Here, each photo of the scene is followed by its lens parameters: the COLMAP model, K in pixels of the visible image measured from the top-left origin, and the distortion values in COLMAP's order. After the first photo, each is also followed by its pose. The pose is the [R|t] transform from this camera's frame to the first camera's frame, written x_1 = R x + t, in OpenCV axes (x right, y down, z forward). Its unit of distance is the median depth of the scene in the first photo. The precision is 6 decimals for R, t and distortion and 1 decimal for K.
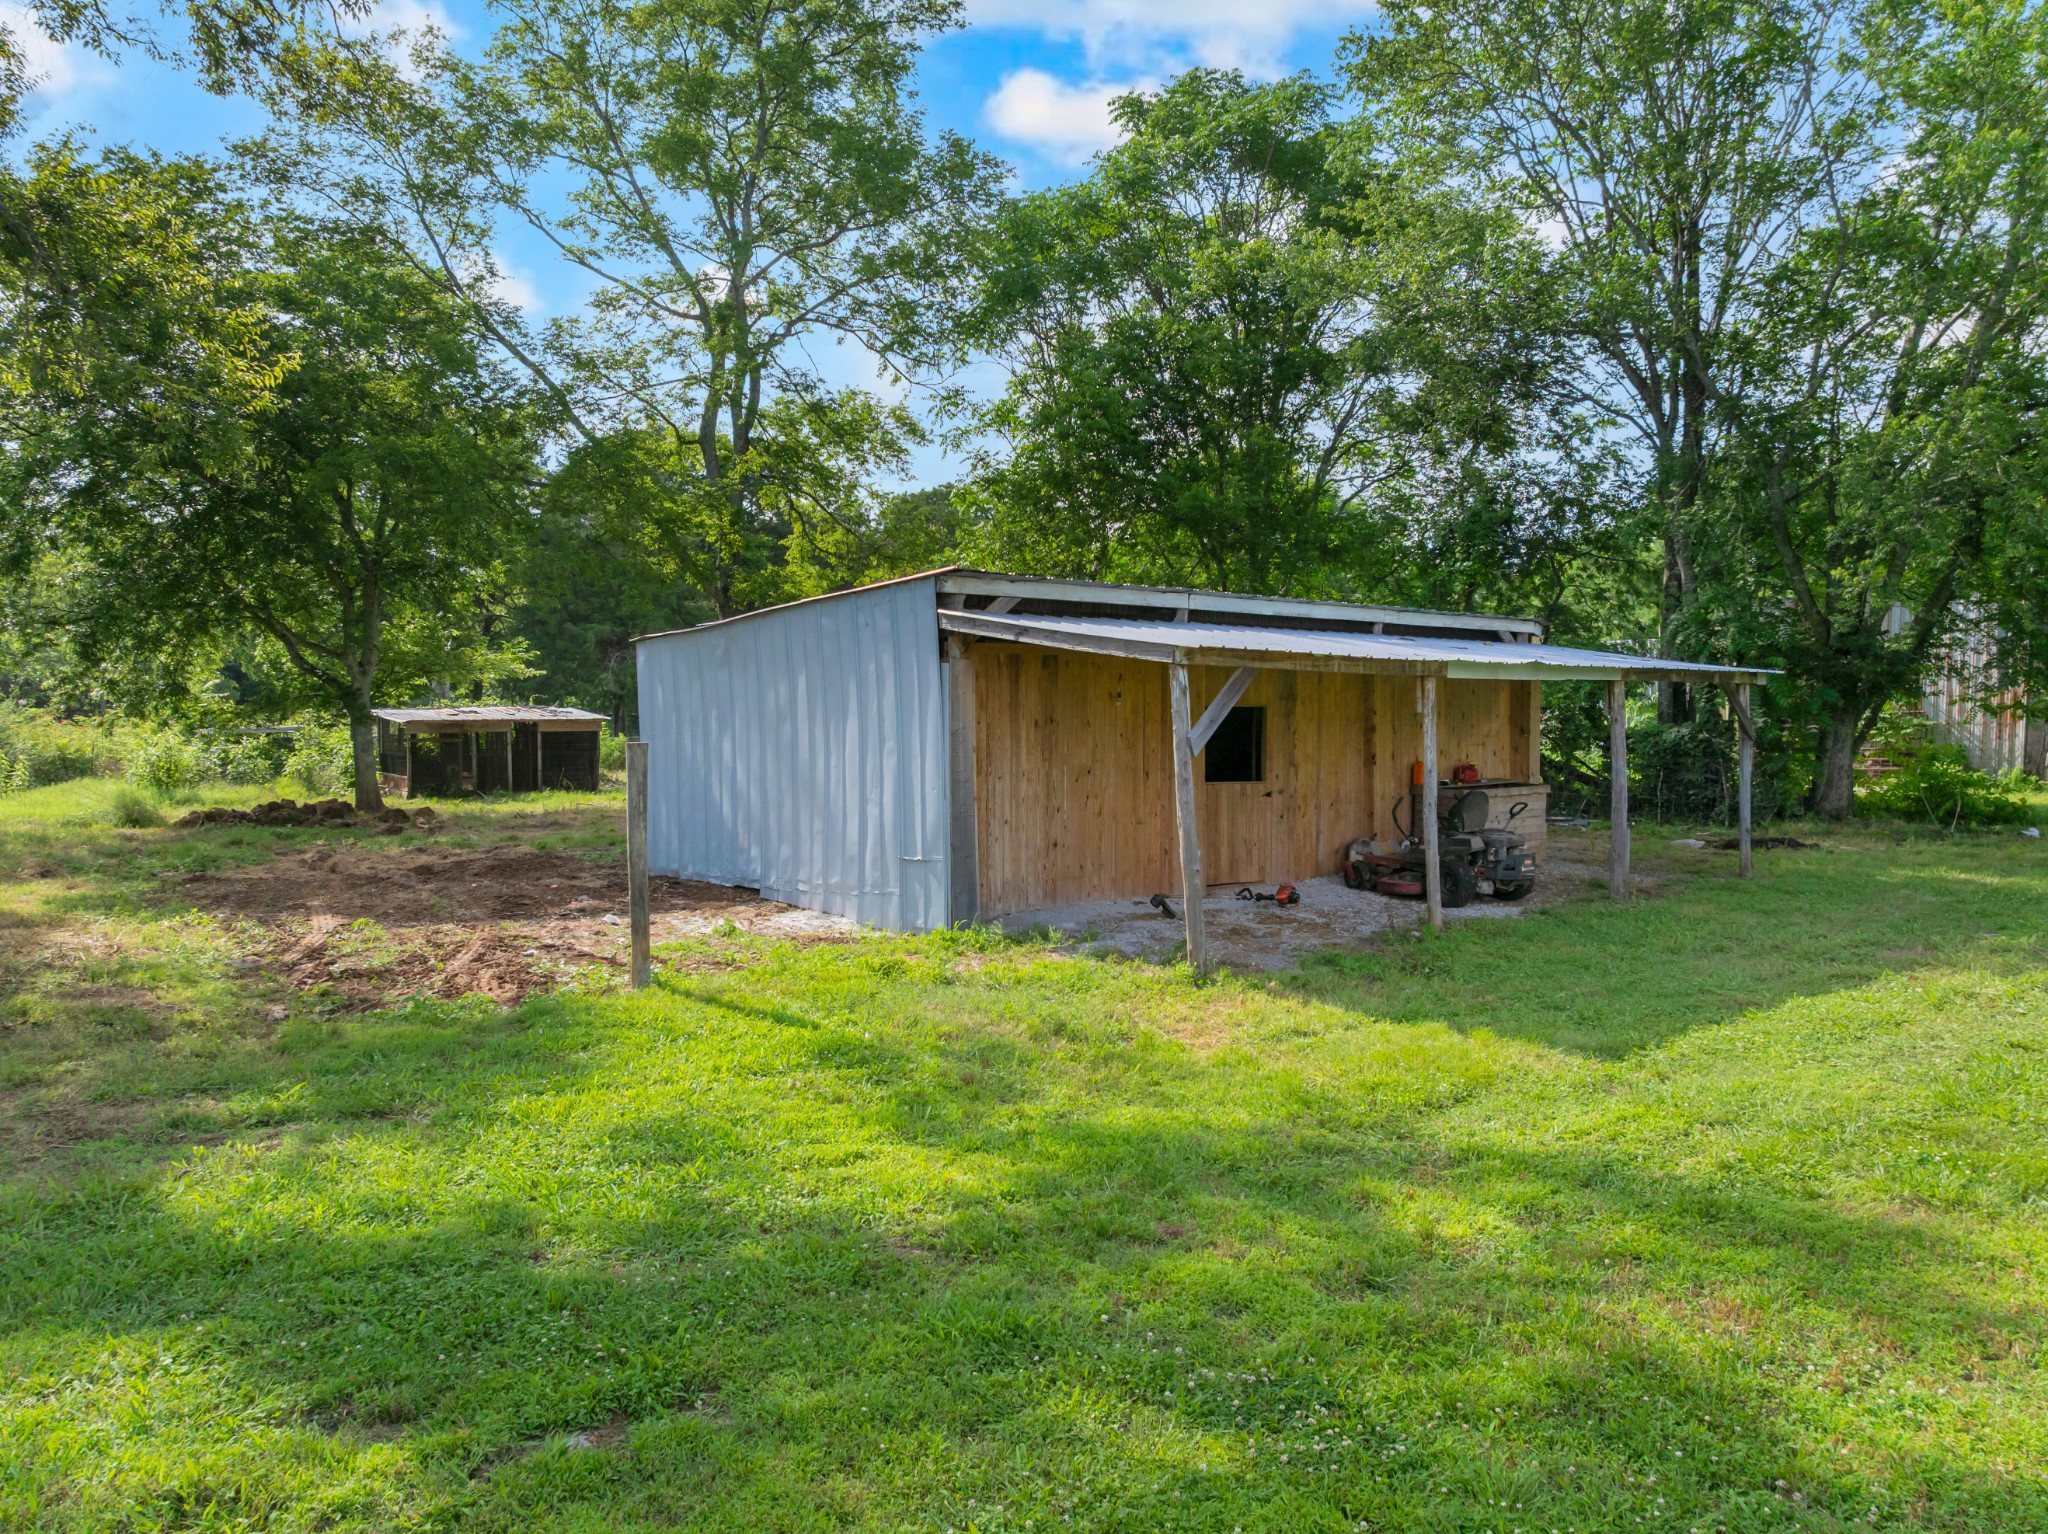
lens RADIAL K [[1440.6, 0, 1030.2], [0, 1440.6, 756.1], [0, 0, 1]] dist [-0.041220, 0.008803]
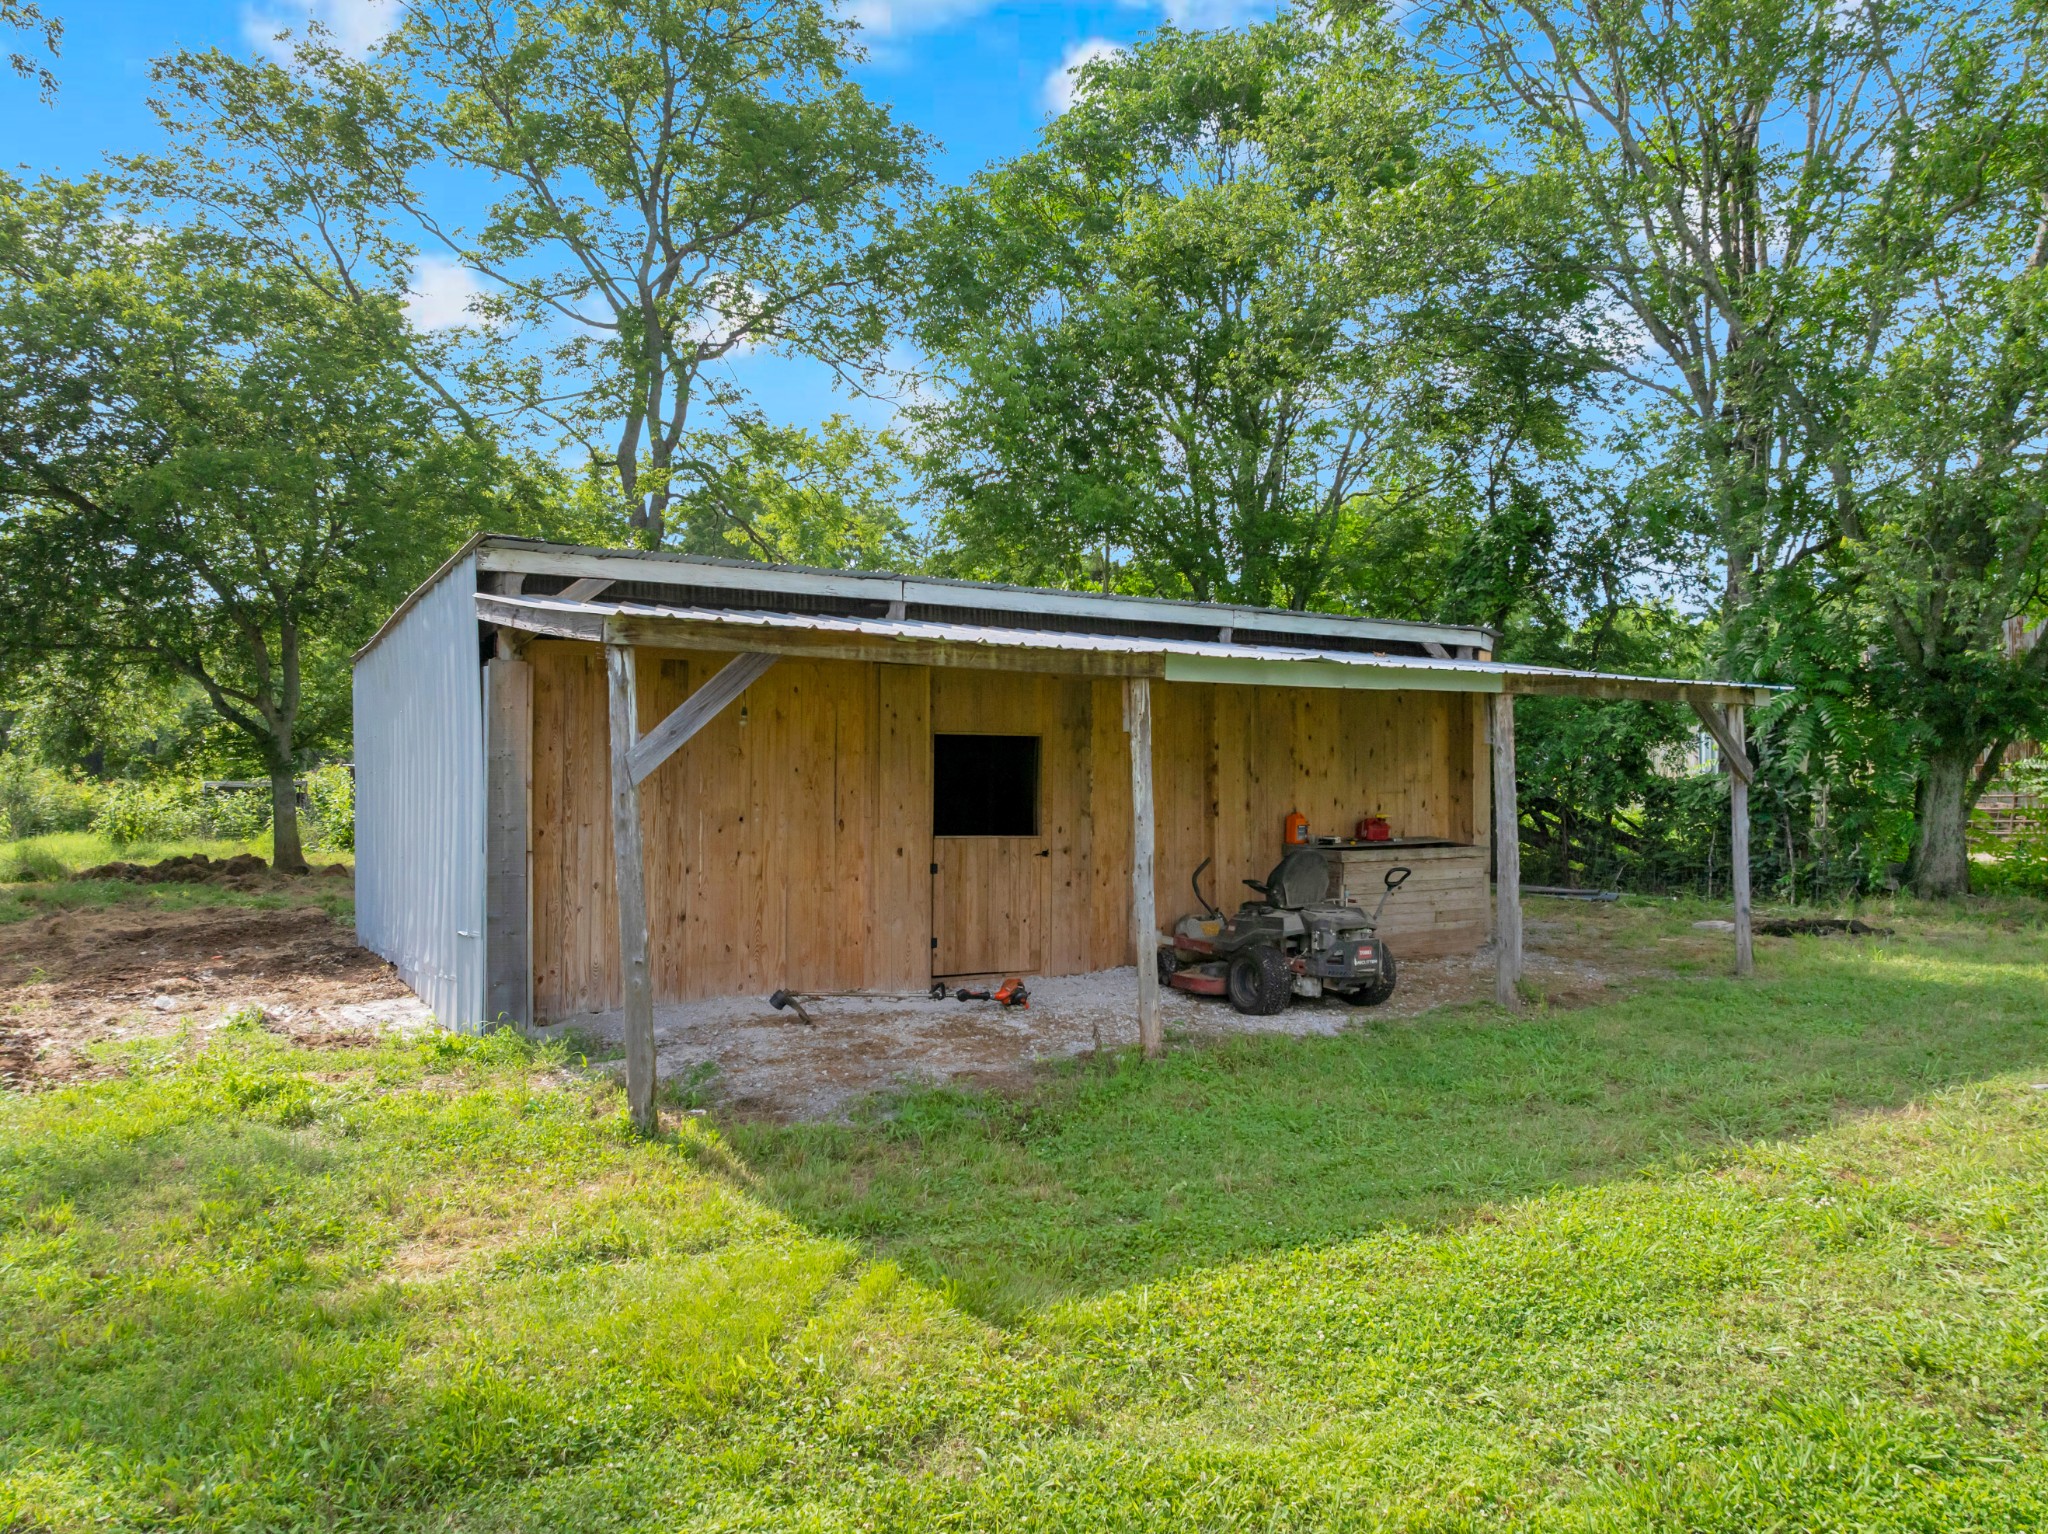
lens RADIAL K [[1440.6, 0, 1030.2], [0, 1440.6, 756.1], [0, 0, 1]] dist [-0.041220, 0.008803]
pose [[0.991748, -0.000259, -0.128205, 0.179076], [-0.005685, 0.998926, -0.045995, 0.007472], [0.128079, 0.046344, 0.990681, 0.182512]]
